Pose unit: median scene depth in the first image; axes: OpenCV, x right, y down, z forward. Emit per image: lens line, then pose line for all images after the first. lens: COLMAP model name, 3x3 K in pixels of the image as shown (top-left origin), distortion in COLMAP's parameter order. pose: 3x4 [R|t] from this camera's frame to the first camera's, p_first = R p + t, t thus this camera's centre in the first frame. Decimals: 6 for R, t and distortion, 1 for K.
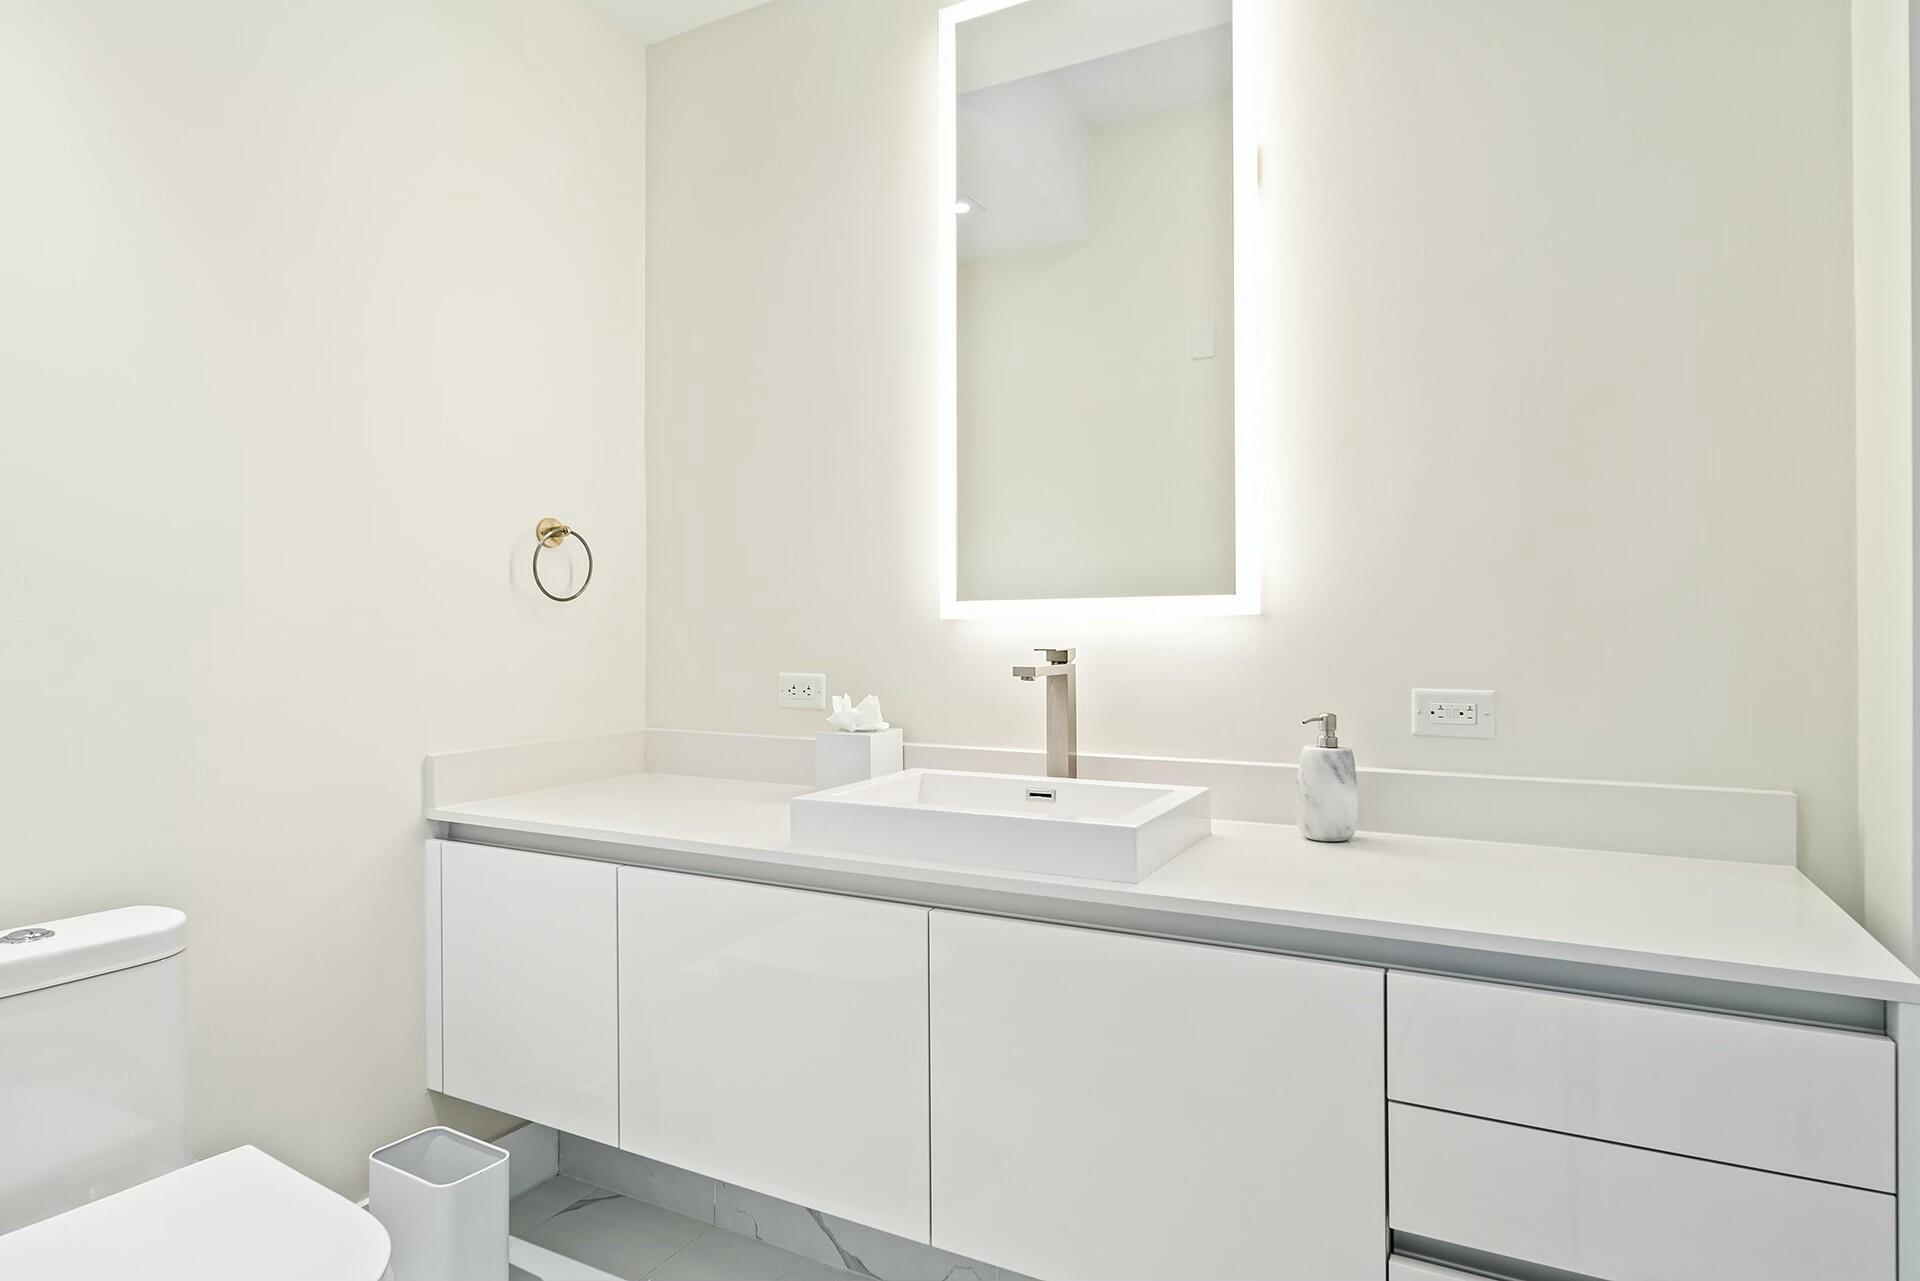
lens RADIAL K [[1053.6, 0, 960.6], [0, 1053.6, 647.1], [0, 0, 1]] dist [0.000117, -0.000101]
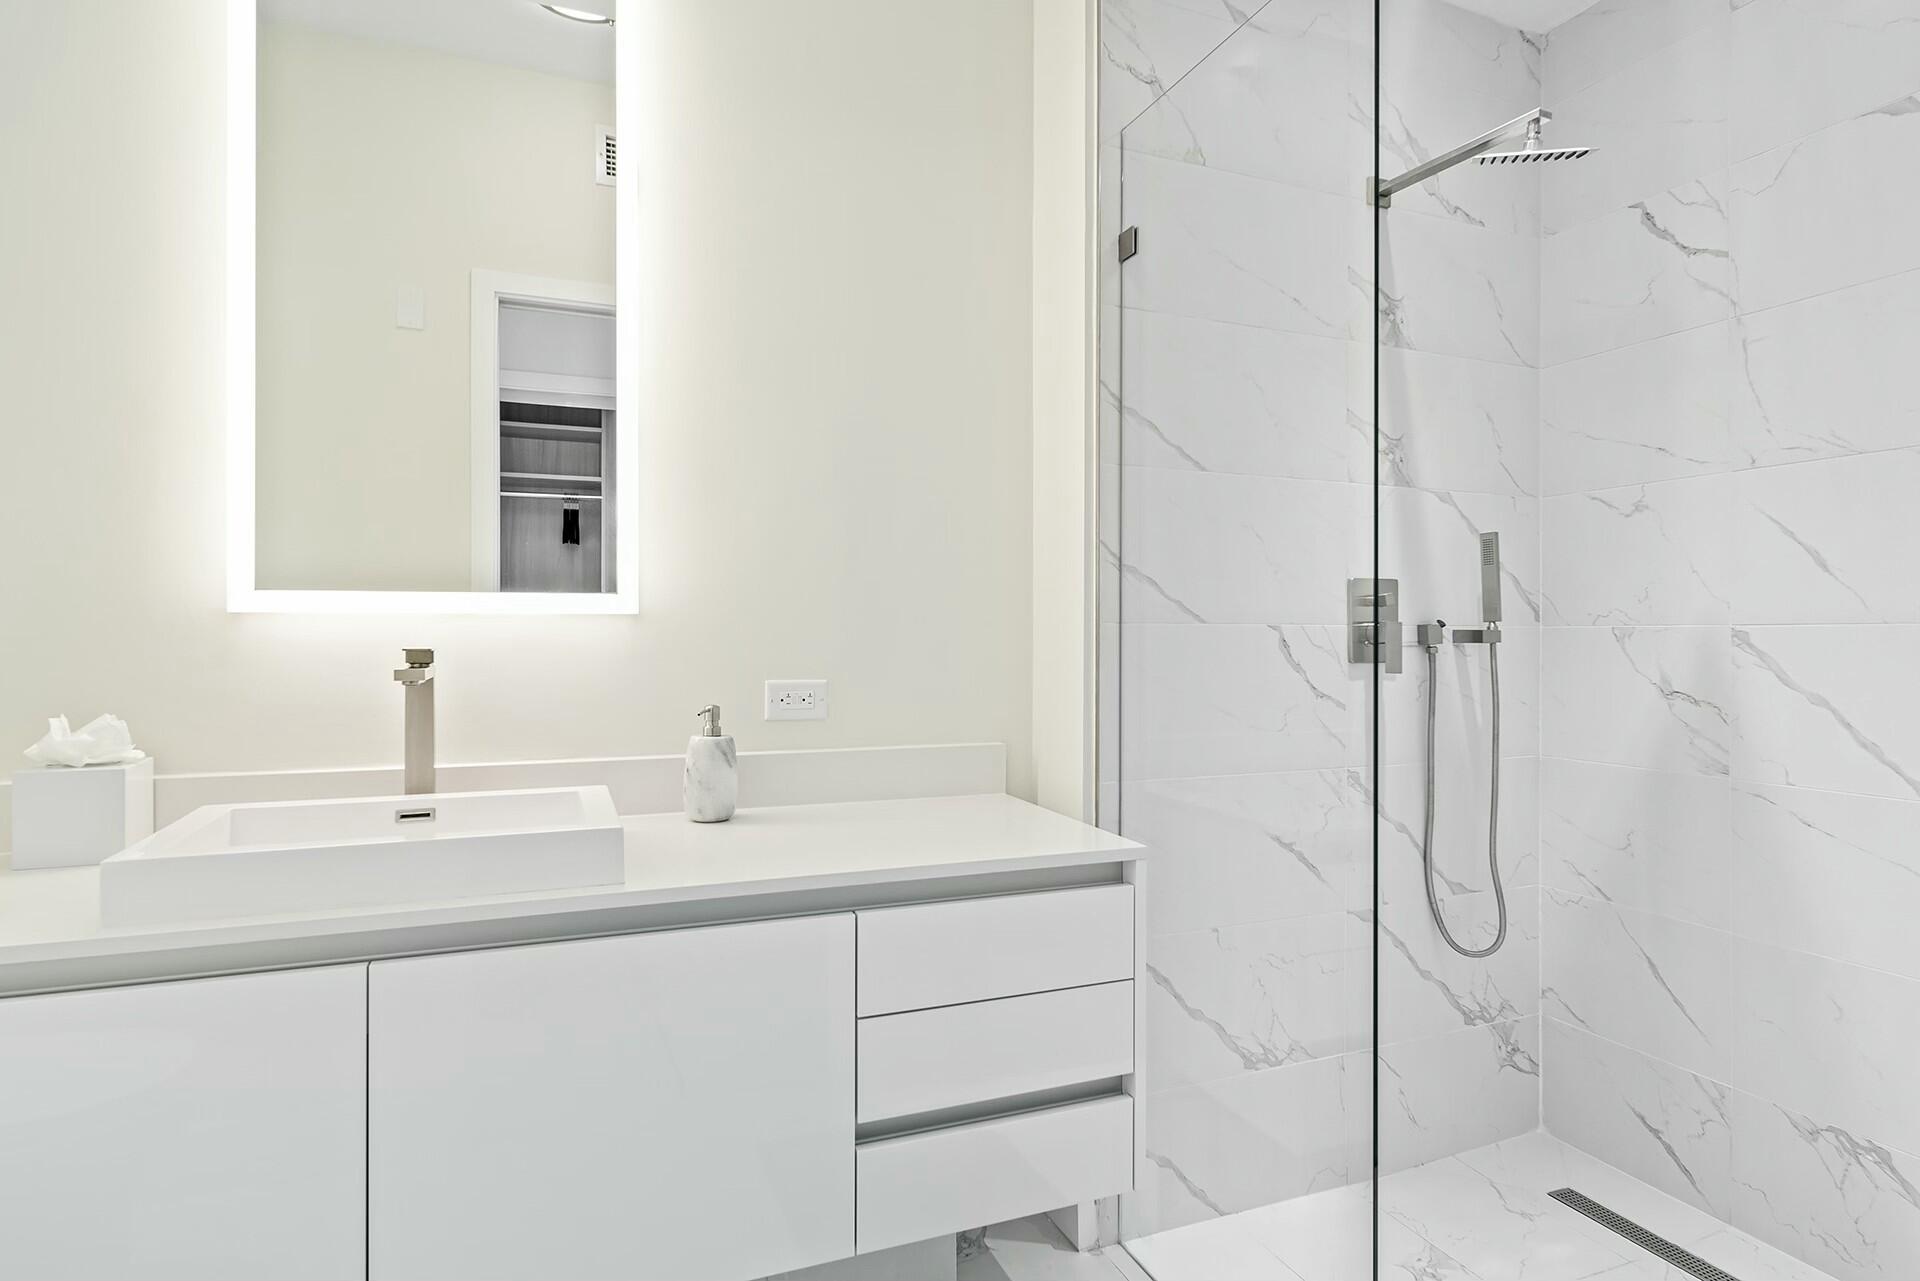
lens RADIAL K [[1053.6, 0, 960.6], [0, 1053.6, 647.1], [0, 0, 1]] dist [0.000117, -0.000101]
pose [[0.642550, -0.007956, 0.766202, -0.306973], [0.005099, 0.999968, 0.006107, -0.002987], [-0.766227, -0.000018, 0.642571, 0.090179]]
